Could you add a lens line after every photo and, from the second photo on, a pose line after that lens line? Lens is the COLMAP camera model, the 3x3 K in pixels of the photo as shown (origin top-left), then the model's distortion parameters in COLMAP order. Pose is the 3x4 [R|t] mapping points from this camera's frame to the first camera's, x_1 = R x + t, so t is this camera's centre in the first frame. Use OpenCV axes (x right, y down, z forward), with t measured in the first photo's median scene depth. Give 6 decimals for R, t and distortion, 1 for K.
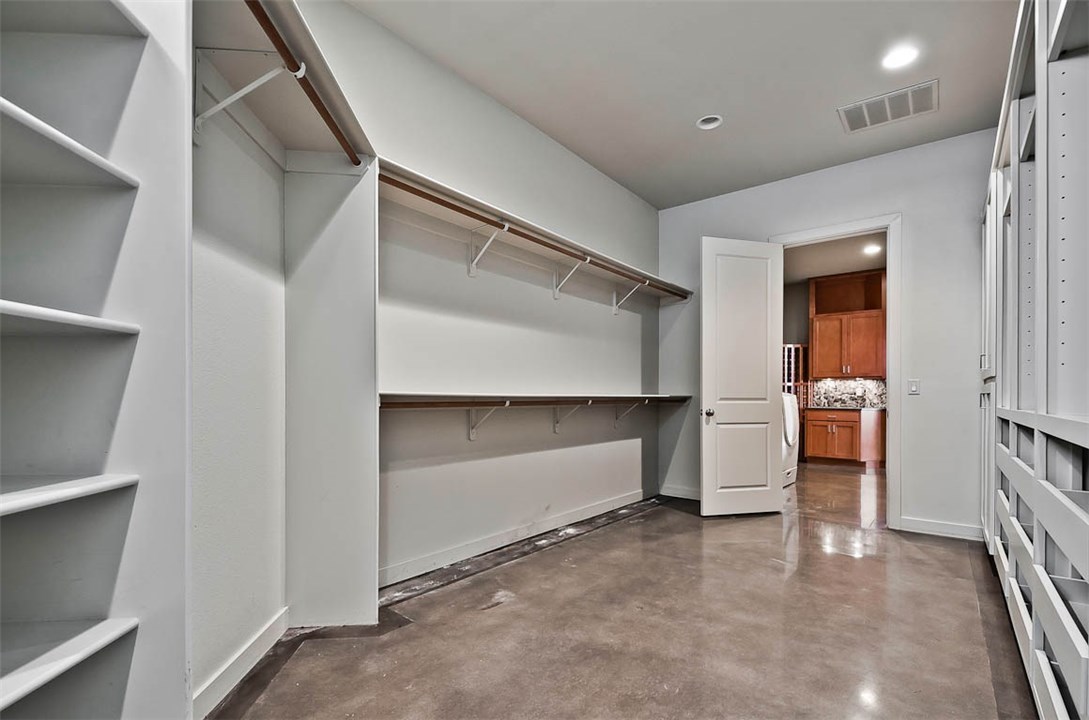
lens RADIAL K [[509.3, 0, 546.7], [0, 509.3, 394.0], [0, 0, 1]] dist [-0.001403, -0.000310]
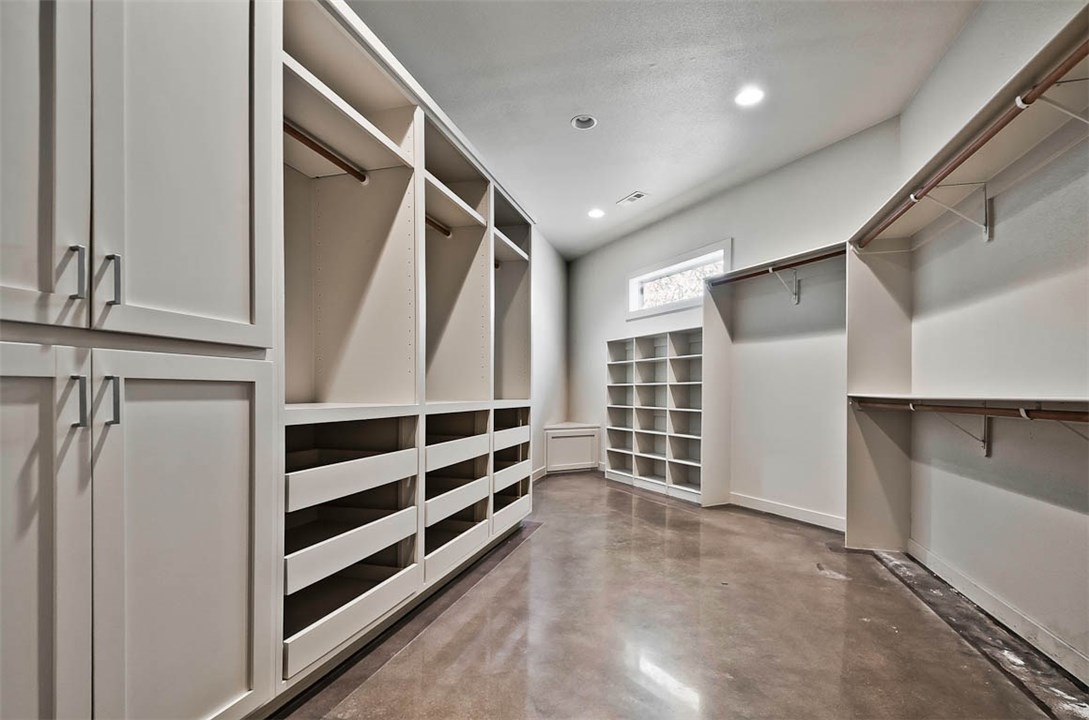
lens RADIAL K [[509.3, 0, 546.7], [0, 509.3, 394.0], [0, 0, 1]] dist [-0.001403, -0.000310]
pose [[-0.925616, -0.005765, -0.378419, 0.813609], [-0.004345, 0.999980, -0.004607, 0.002313], [0.378438, -0.002620, -0.925623, 1.572422]]
